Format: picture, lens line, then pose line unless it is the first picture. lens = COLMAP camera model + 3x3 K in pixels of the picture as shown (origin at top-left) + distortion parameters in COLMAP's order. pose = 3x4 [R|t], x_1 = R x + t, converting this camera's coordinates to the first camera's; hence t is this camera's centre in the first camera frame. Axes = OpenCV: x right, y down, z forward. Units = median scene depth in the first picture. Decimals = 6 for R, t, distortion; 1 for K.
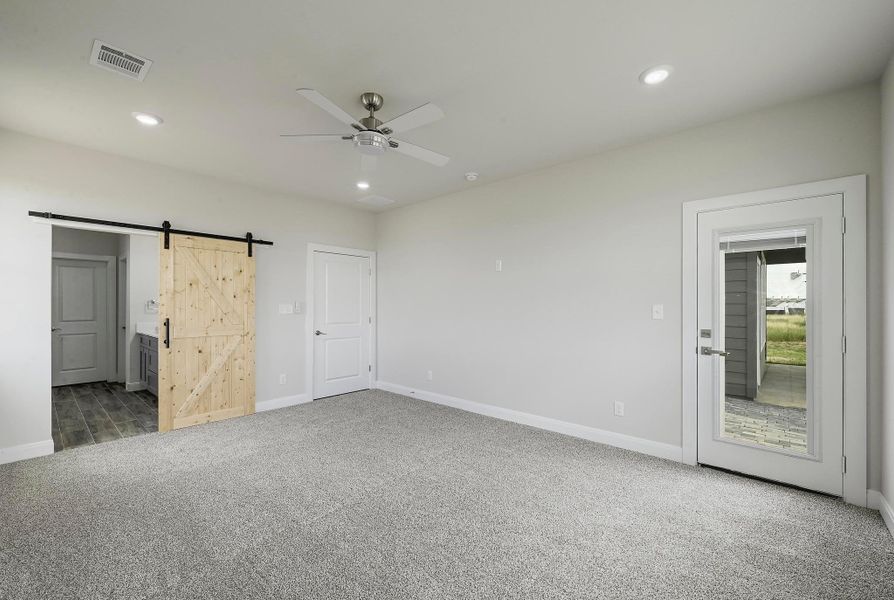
lens RADIAL K [[404.1, 0, 447.3], [0, 404.1, 303.4], [0, 0, 1]] dist [-0.000996, -0.000251]
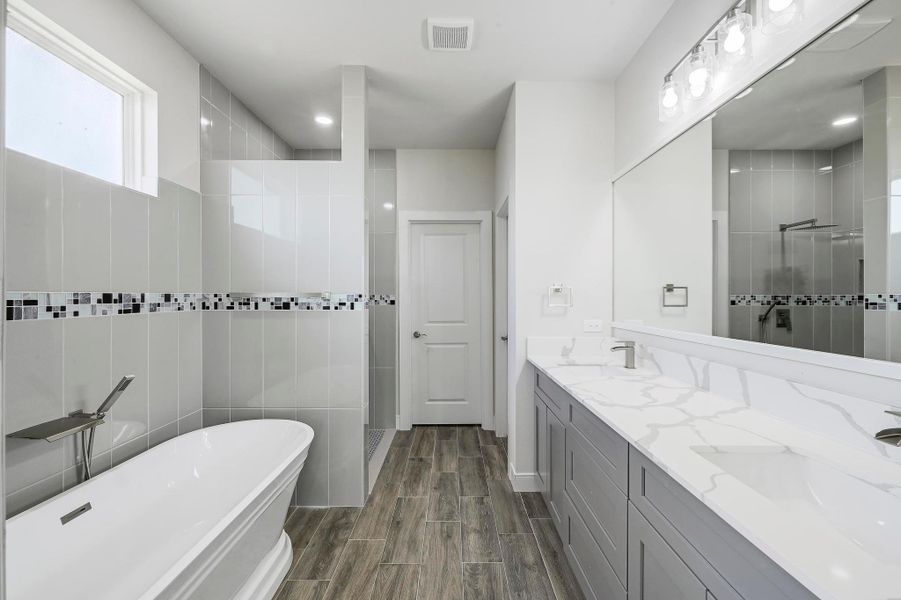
lens RADIAL K [[364.1, 0, 453.8], [0, 364.1, 292.5], [0, 0, 1]] dist [-0.000213, -0.000082]
pose [[0.687037, -0.009504, -0.726560, -0.504476], [0.015498, 0.999879, 0.001576, -0.000516], [0.726457, -0.012343, 0.687101, 0.631070]]
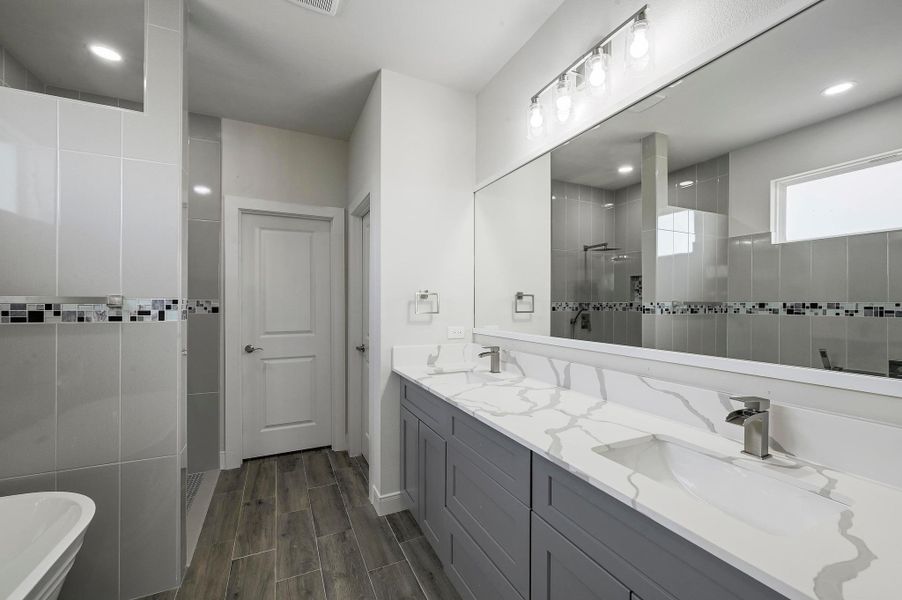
lens RADIAL K [[367.8, 0, 451.0], [0, 367.8, 300.0], [0, 0, 1]] dist [-0.000634, 0.000002]
pose [[0.929479, -0.001841, -0.368870, -0.541833], [0.005624, 0.999942, 0.009180, -0.000556], [0.368832, -0.010607, 0.929436, 0.636422]]
